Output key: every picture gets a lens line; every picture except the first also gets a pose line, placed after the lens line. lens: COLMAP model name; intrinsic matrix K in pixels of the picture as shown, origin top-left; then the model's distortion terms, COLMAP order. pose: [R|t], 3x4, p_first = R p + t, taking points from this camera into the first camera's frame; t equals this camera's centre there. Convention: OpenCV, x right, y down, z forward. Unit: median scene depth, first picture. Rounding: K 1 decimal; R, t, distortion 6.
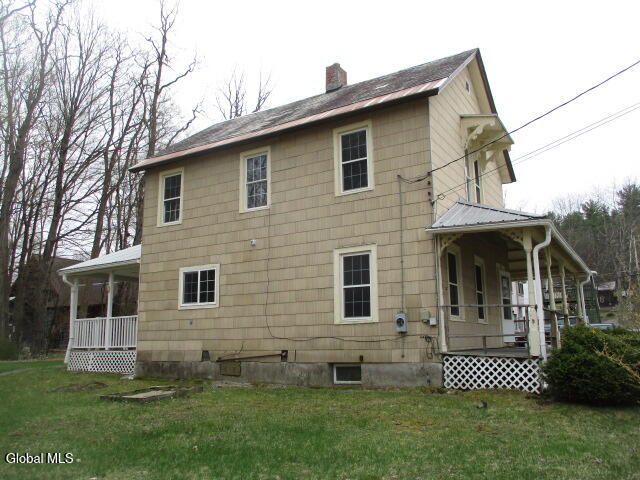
lens RADIAL K [[534.2, 0, 320.7], [0, 534.2, 242.6], [0, 0, 1]] dist [-0.020481, -0.002126]
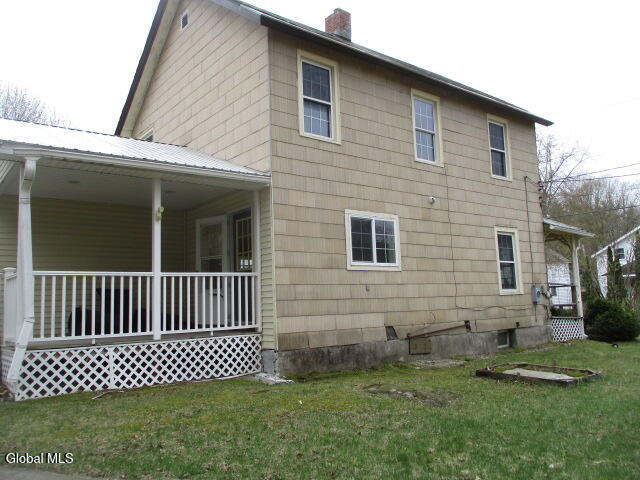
lens RADIAL K [[534.2, 0, 320.6], [0, 534.2, 237.8], [0, 0, 1]] dist [-0.020481, -0.002126]
pose [[0.340978, 0.119750, 0.932413, -0.989845], [-0.148148, 0.986305, -0.072495, 0.150194], [-0.928324, -0.113416, 0.354049, 0.848673]]
